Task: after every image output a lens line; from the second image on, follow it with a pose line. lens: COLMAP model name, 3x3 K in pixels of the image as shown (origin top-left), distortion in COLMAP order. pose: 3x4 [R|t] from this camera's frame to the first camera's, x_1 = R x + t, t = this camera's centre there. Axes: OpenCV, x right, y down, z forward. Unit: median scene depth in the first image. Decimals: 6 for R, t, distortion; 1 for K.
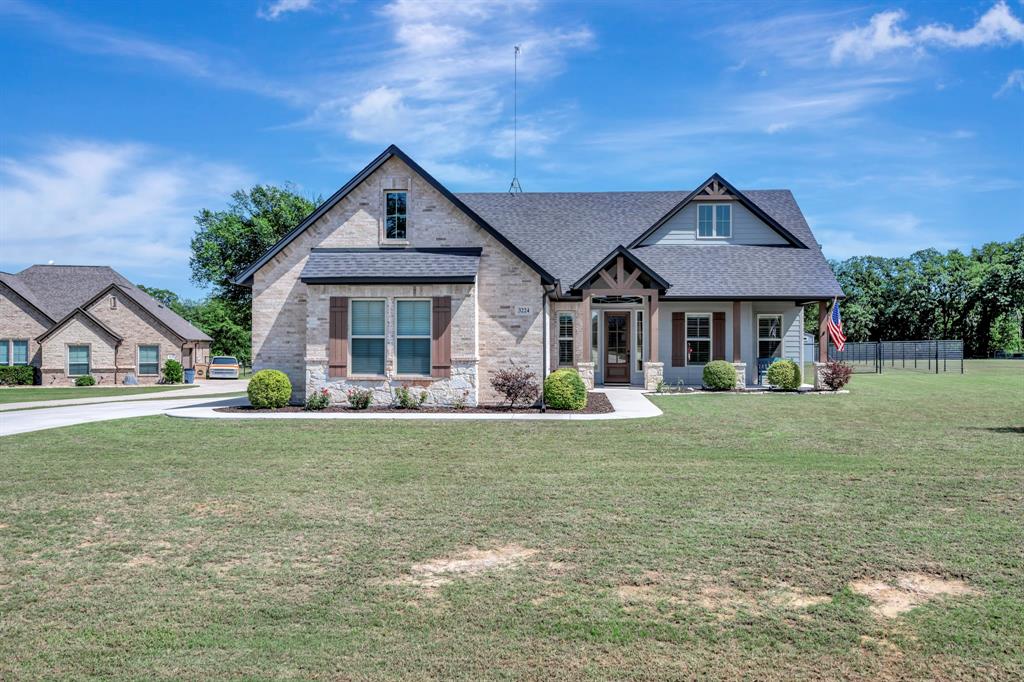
lens RADIAL K [[844.8, 0, 512.0], [0, 844.8, 341.0], [0, 0, 1]] dist [0.012506, 0.004451]
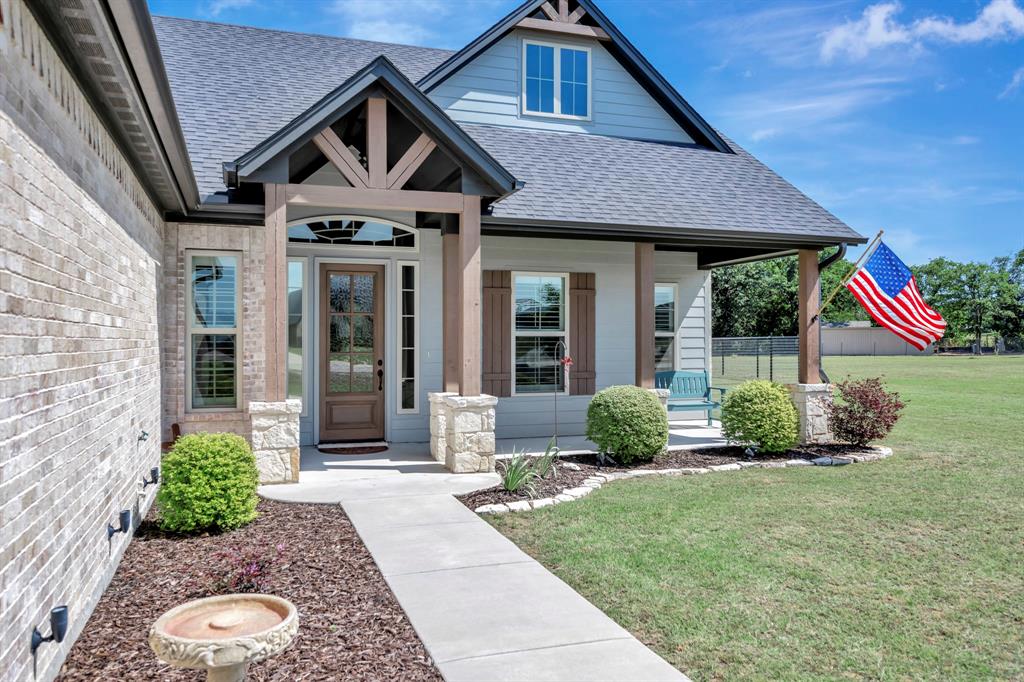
lens RADIAL K [[793.9, 0, 512.0], [0, 793.9, 341.0], [0, 0, 1]] dist [0.002422, 0.001757]
pose [[0.922877, -0.001496, 0.385092, 0.053100], [0.000012, 0.999993, 0.003857, 0.000251], [-0.385095, -0.003555, 0.922870, 0.677939]]
